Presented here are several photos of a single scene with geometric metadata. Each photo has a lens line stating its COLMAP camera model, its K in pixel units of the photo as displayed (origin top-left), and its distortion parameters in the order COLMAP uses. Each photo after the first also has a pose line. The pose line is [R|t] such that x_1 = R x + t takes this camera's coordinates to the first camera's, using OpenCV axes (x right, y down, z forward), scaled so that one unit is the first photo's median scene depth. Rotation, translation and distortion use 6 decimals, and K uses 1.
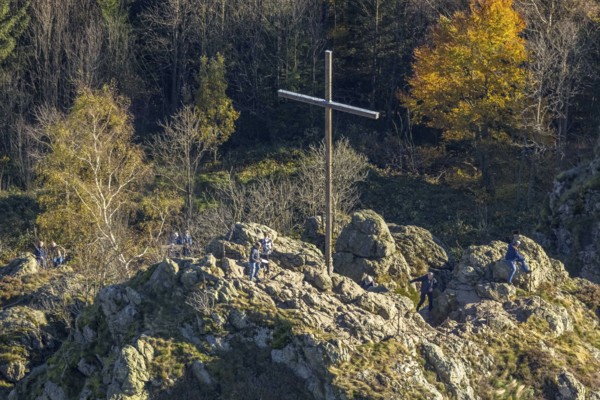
lens RADIAL K [[487.6, 0, 300.0], [0, 487.6, 200.0], [0, 0, 1]] dist [0.012219, 0.005405]
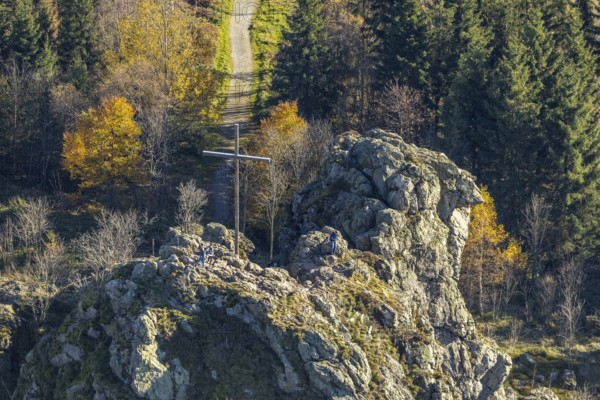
lens RADIAL K [[295.3, 0, 300.1], [0, 295.3, 206.0], [0, 0, 1]] dist [0.003756, -0.001054]
pose [[0.994620, -0.102830, 0.012525, 0.220181], [0.103000, 0.994586, -0.013803, 0.005669], [-0.011038, 0.015018, 0.999826, 0.001077]]
